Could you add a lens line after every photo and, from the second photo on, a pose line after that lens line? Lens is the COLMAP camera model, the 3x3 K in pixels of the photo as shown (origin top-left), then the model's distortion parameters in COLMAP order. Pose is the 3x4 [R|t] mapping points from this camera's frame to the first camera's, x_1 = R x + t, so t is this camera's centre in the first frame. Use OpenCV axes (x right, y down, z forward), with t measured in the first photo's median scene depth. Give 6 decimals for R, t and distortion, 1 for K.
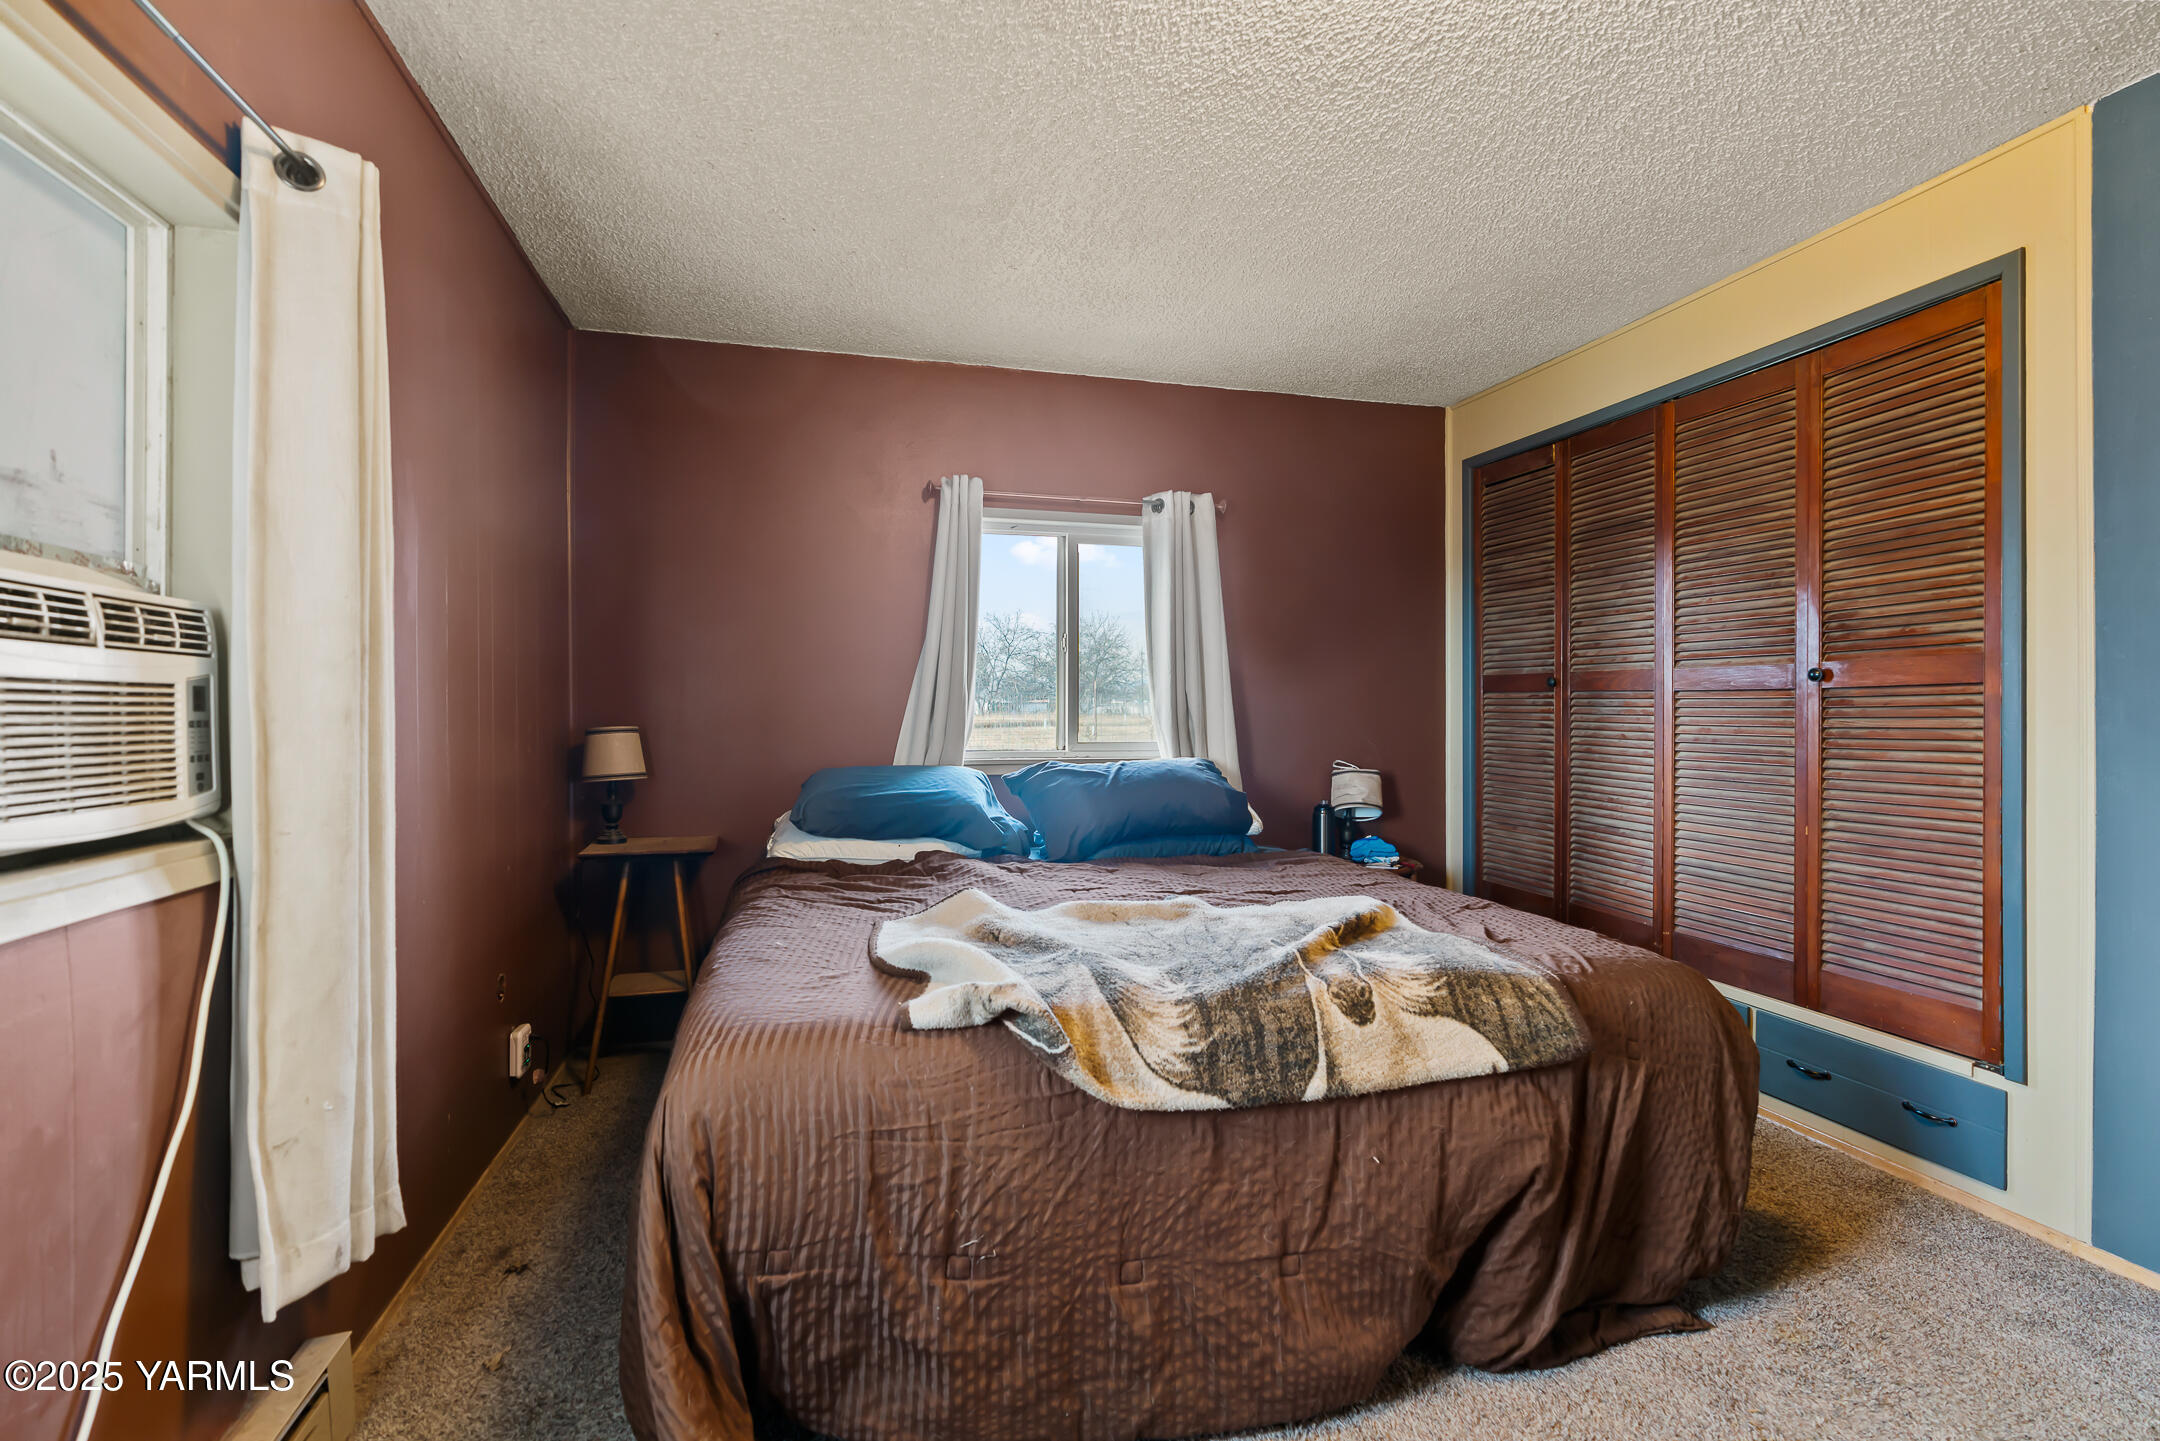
lens RADIAL K [[963.4, 0, 1086.8], [0, 963.4, 710.0], [0, 0, 1]] dist [-0.001656, 0.000111]
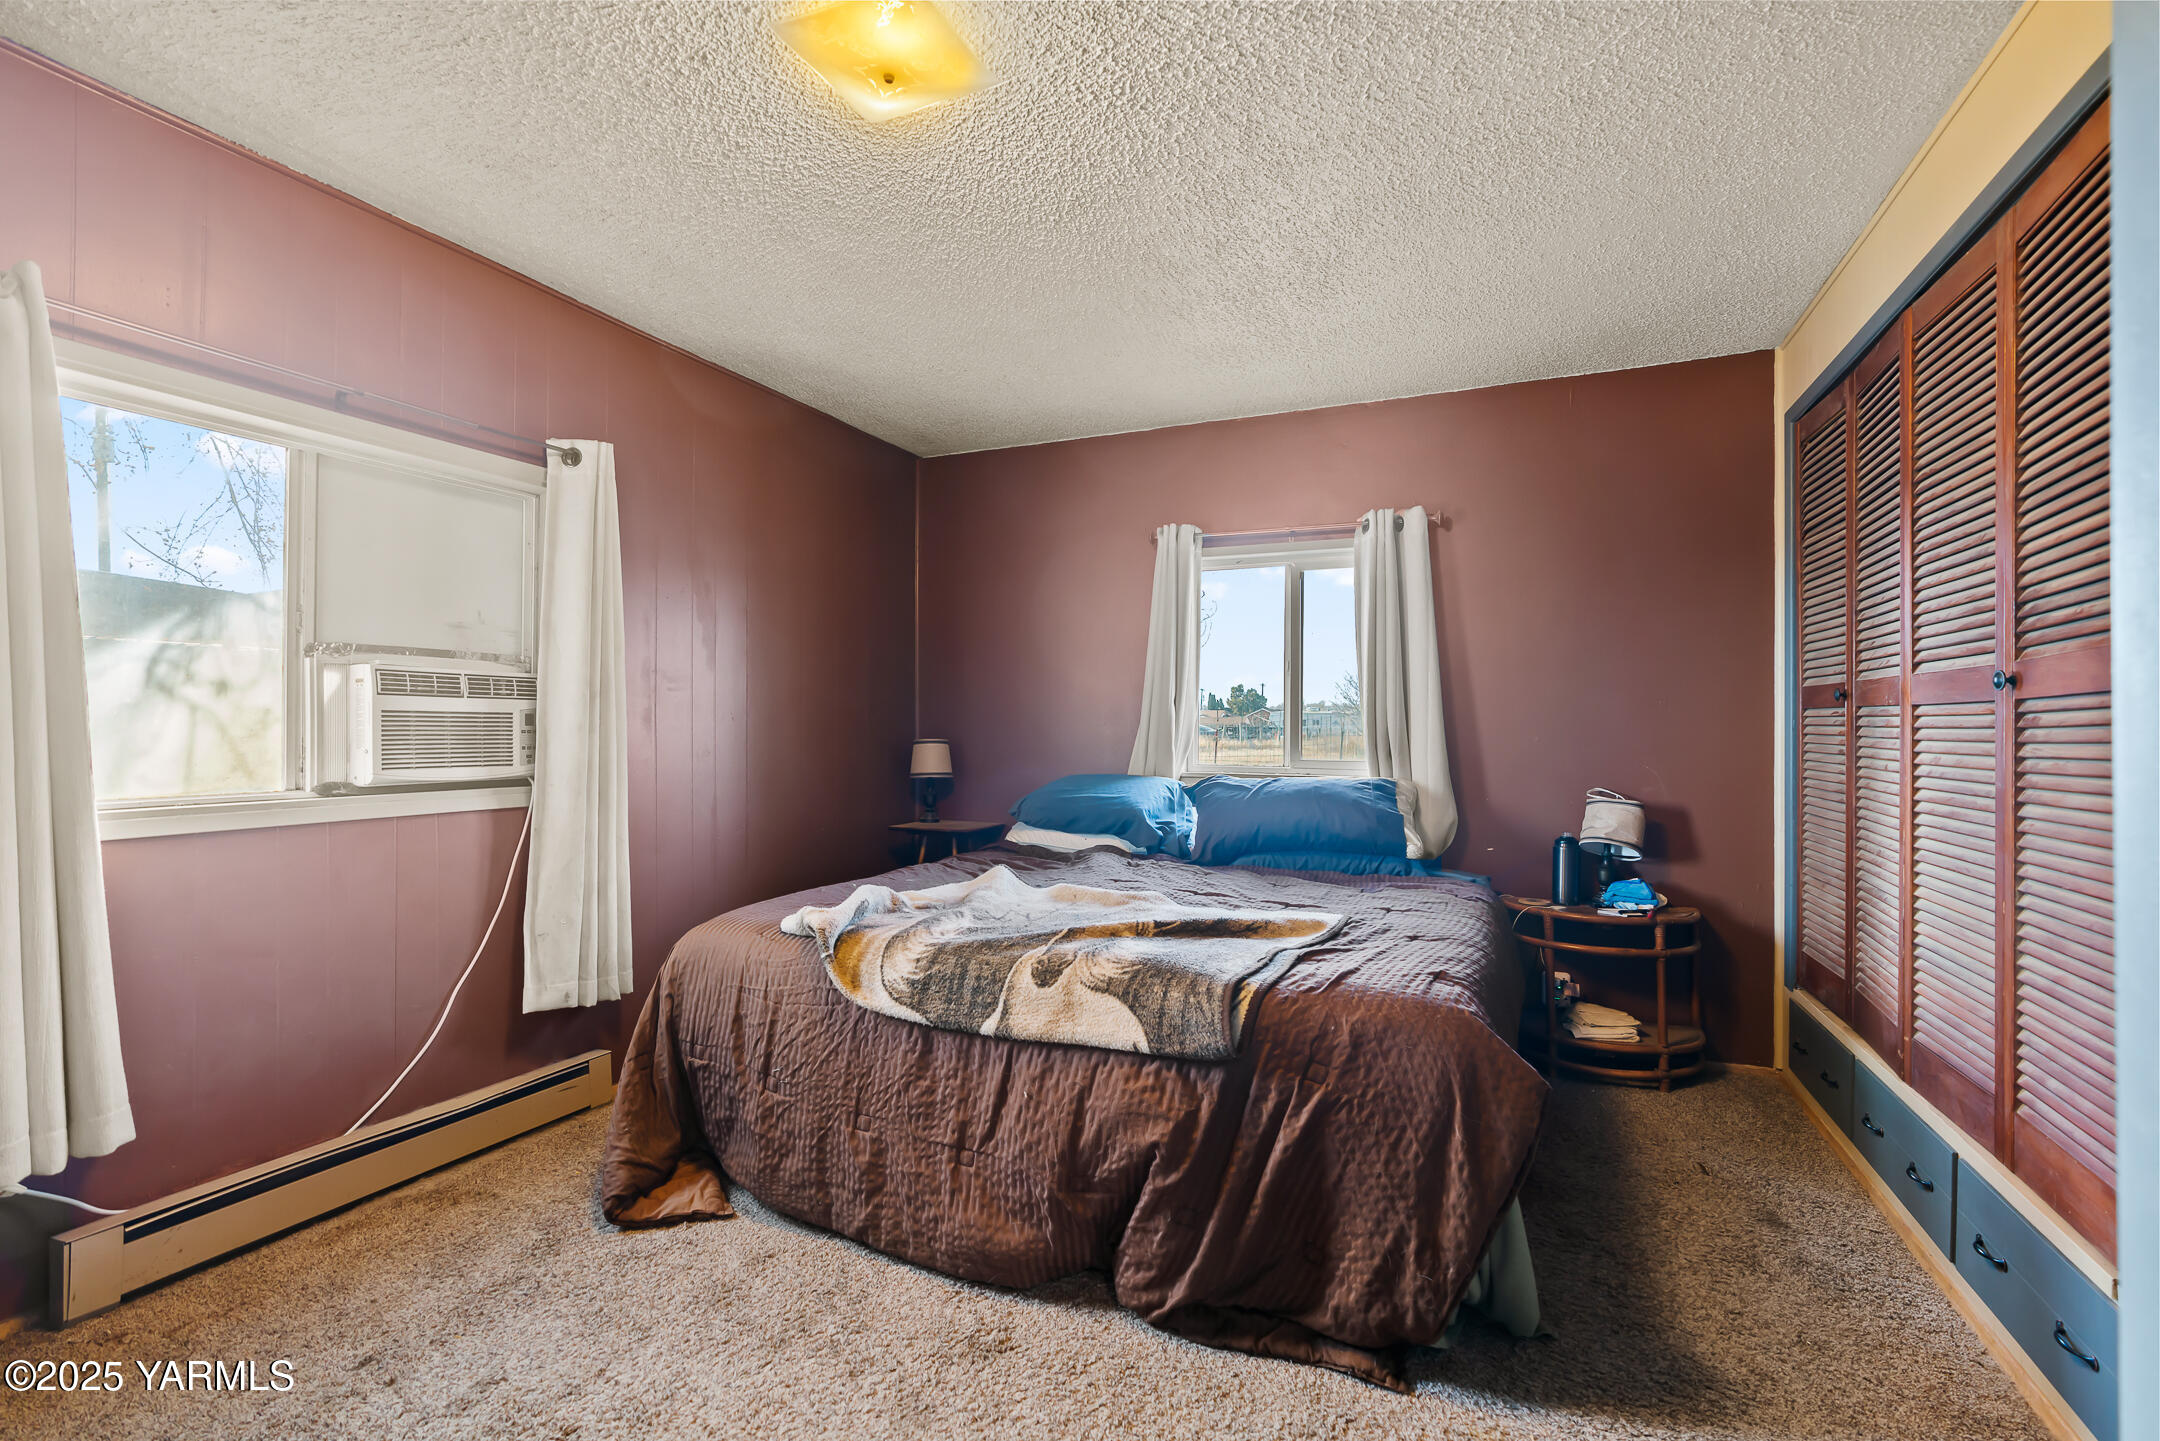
lens RADIAL K [[963.4, 0, 1086.2], [0, 963.4, 727.2], [0, 0, 1]] dist [-0.001656, 0.000111]
pose [[0.780960, 0.002946, -0.624573, 1.085236], [-0.004824, 0.999987, -0.001316, 0.001405], [0.624562, 0.004041, 0.780965, 0.086999]]
